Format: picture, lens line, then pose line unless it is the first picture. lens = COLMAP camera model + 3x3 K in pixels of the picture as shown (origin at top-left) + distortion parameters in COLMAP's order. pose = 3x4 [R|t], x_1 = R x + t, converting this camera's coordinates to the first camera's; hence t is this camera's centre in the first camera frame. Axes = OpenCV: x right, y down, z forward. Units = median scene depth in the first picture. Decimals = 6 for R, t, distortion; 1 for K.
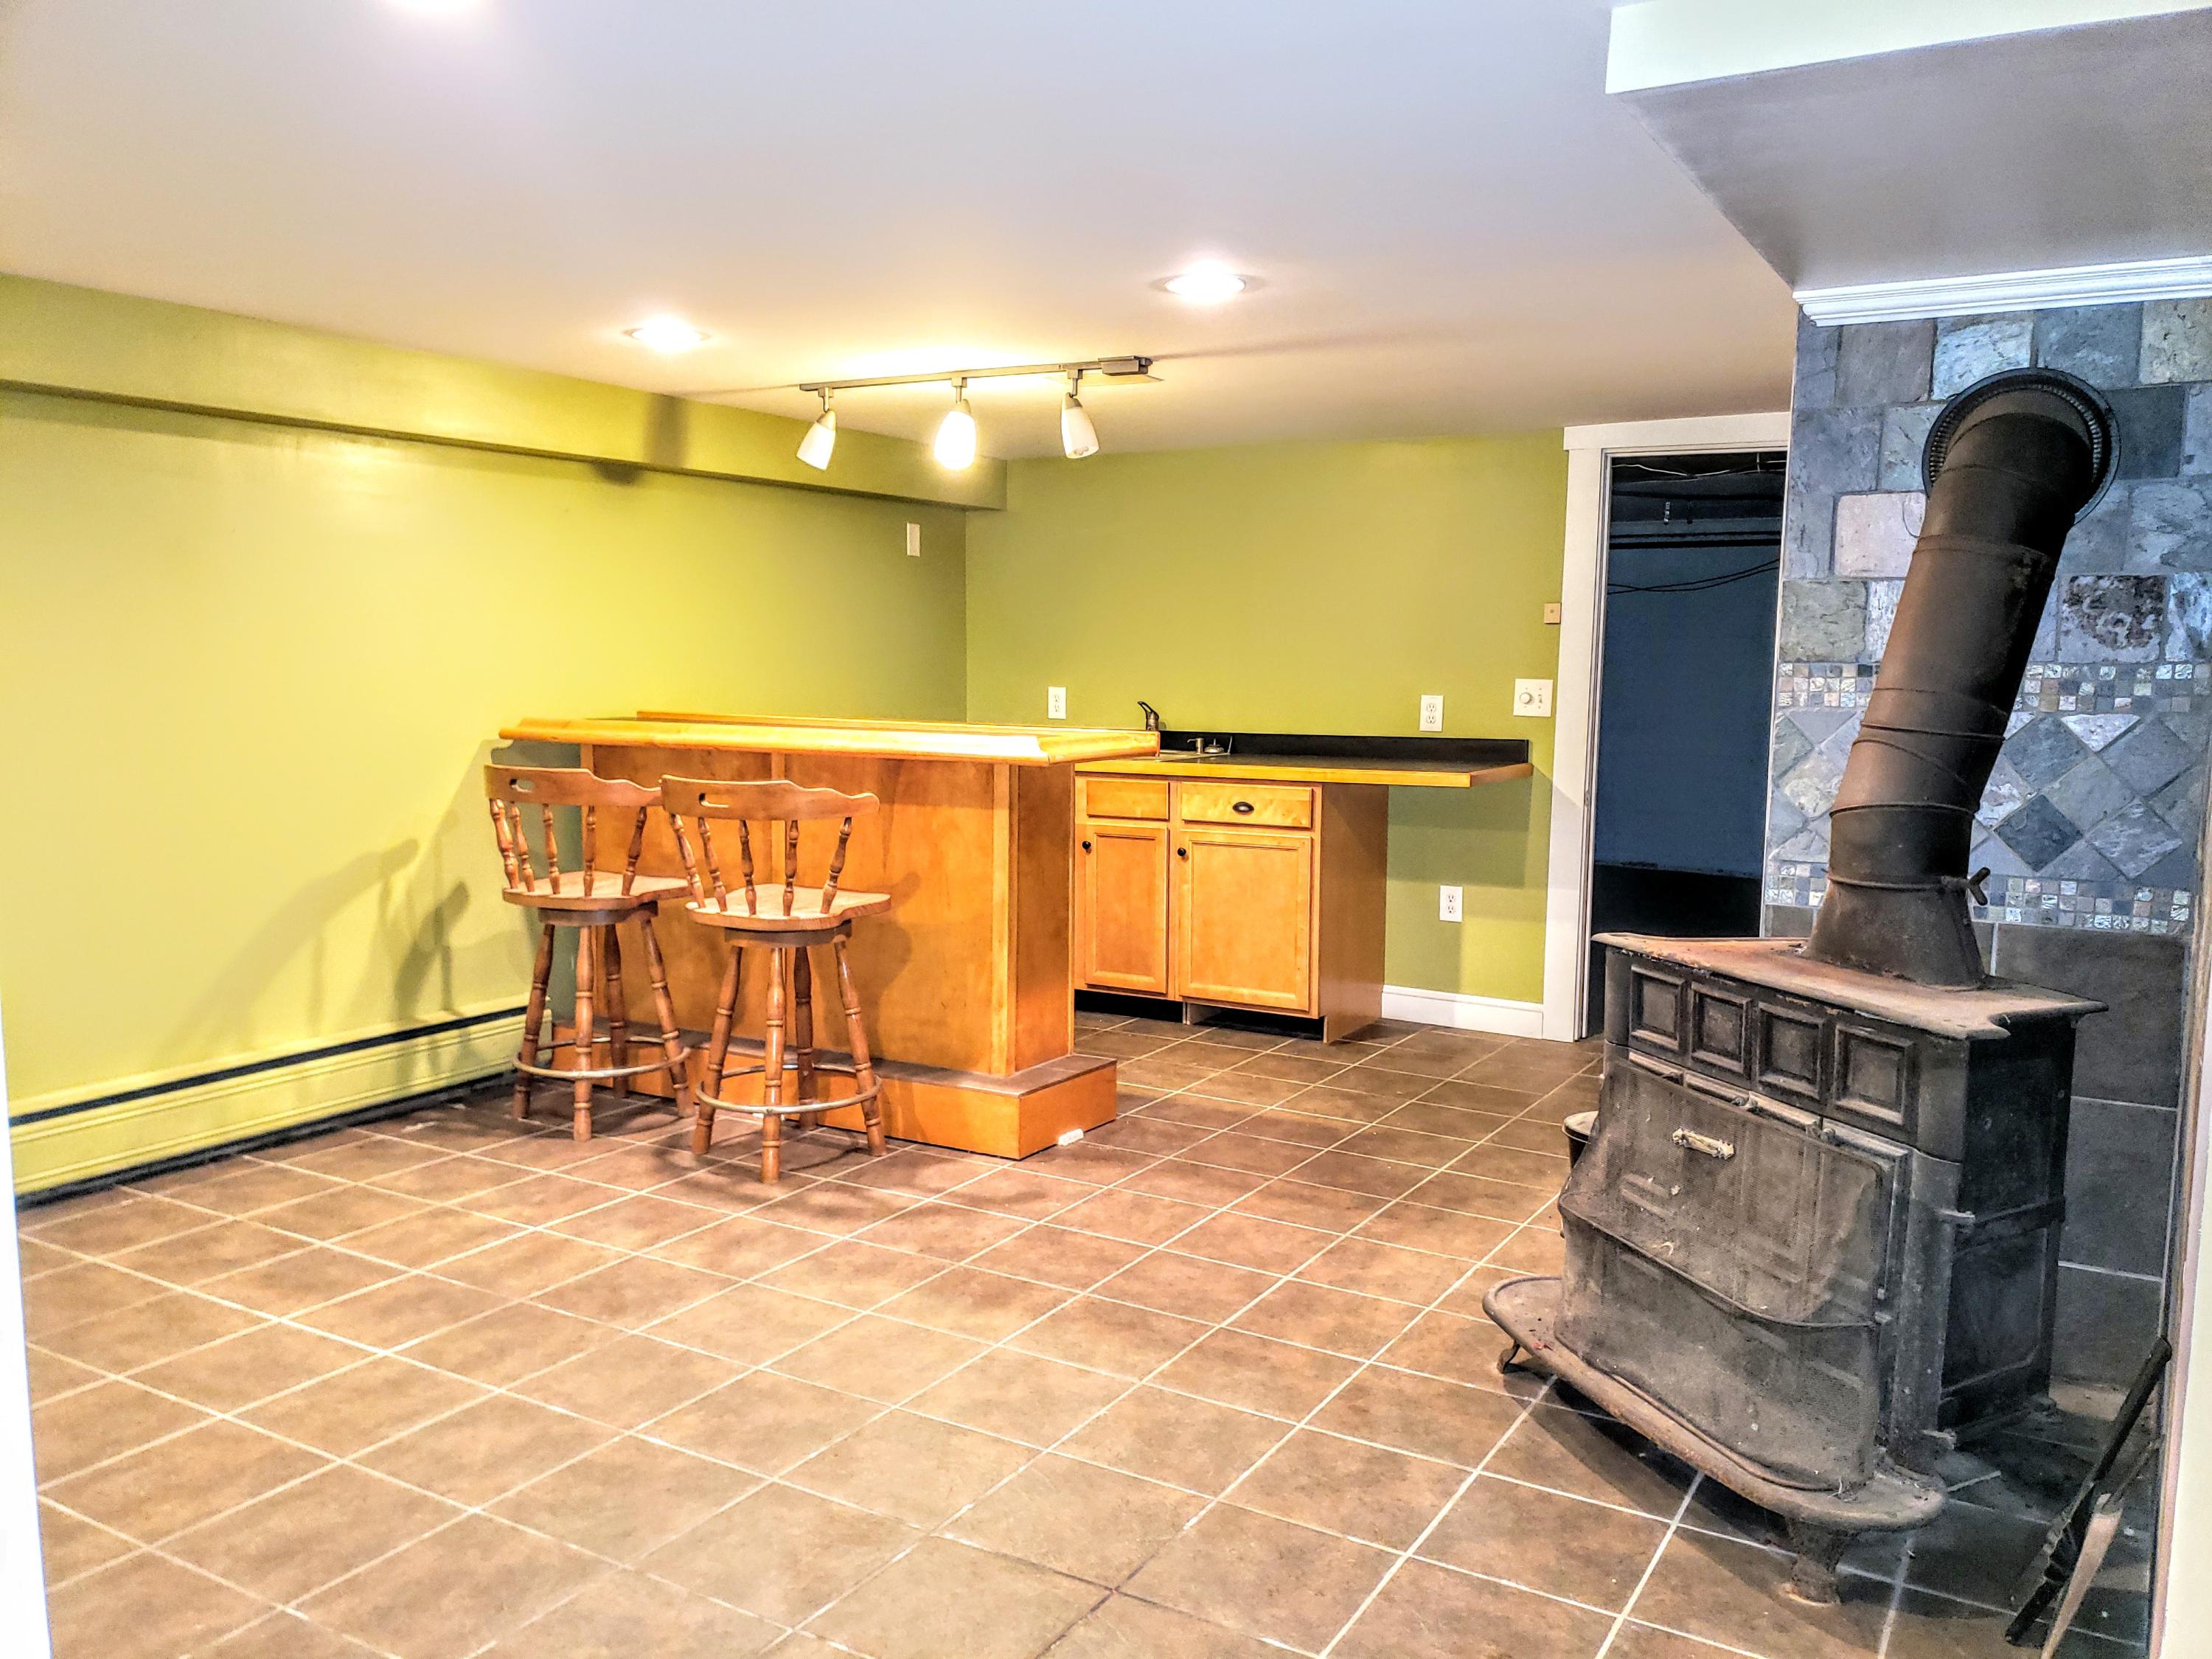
lens RADIAL K [[1732.1, 0, 1114.1], [0, 1732.1, 827.6], [0, 0, 1]] dist [0.069150, -0.076611]
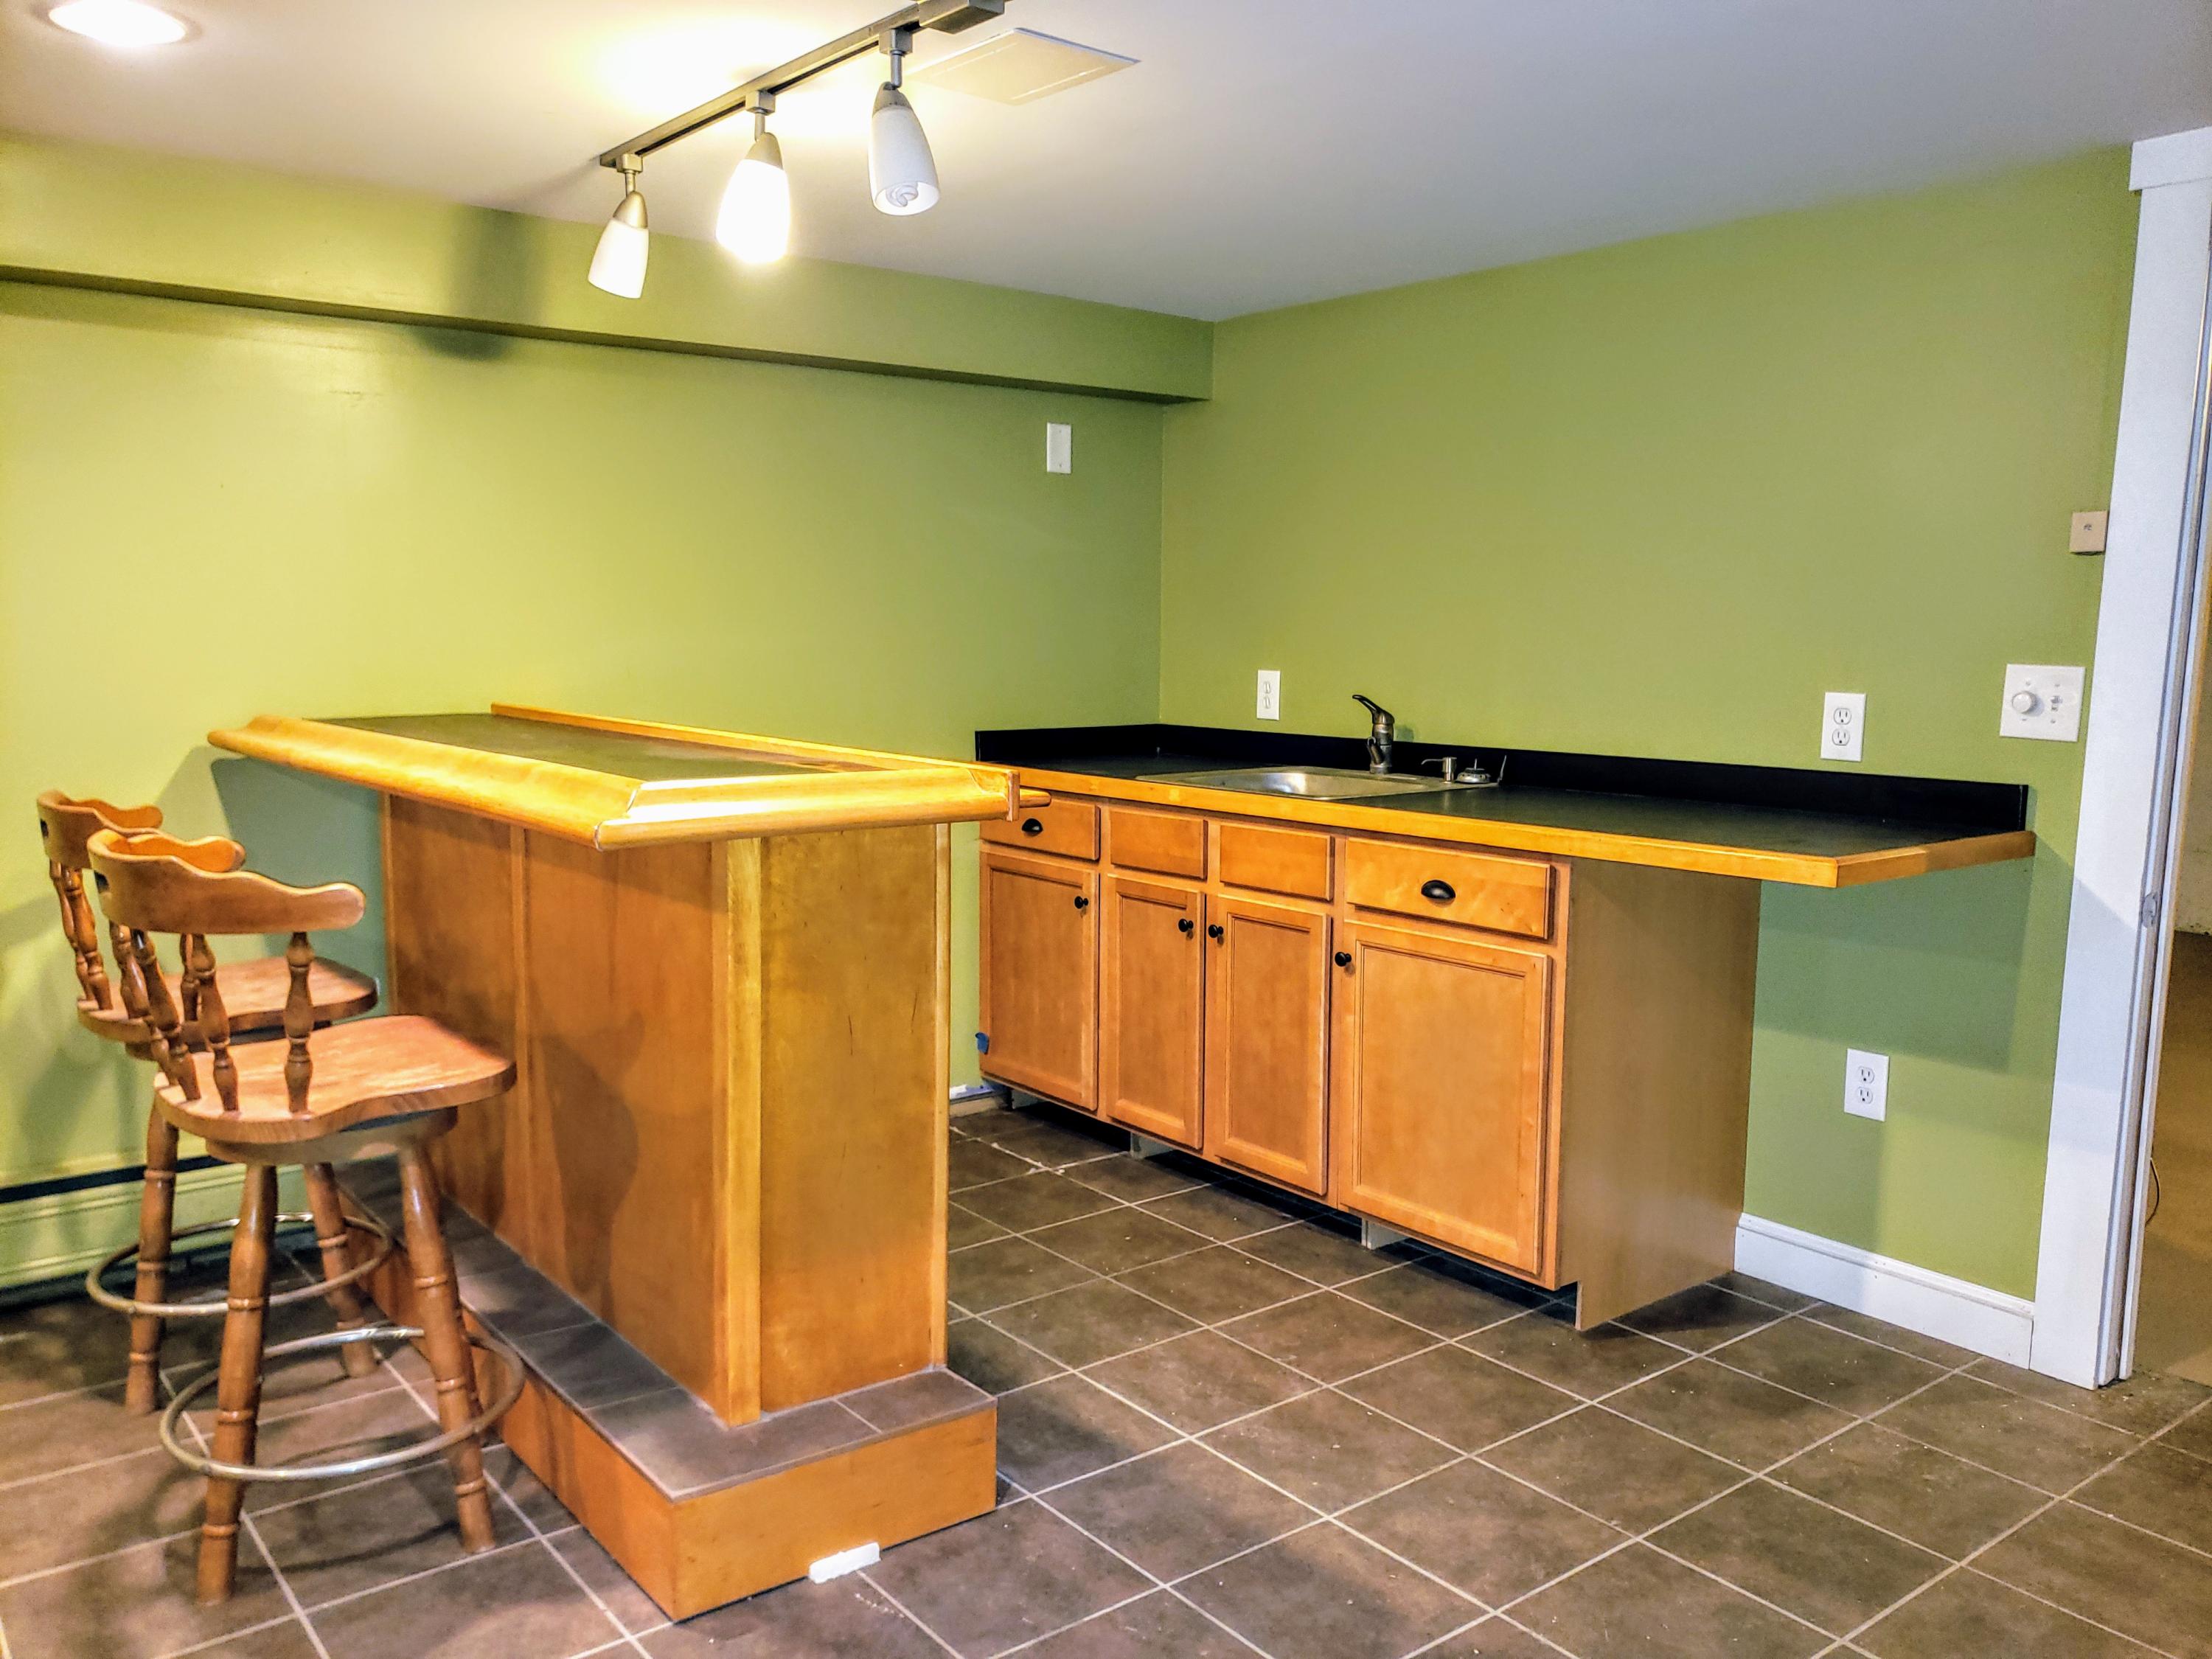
lens RADIAL K [[1732.1, 0, 1147.7], [0, 1732.1, 820.1], [0, 0, 1]] dist [0.069150, -0.076611]
pose [[0.933371, 0.040414, -0.356631, 0.185407], [-0.036714, 0.999179, 0.017141, -0.040456], [0.357031, -0.002905, 0.934088, 0.442910]]
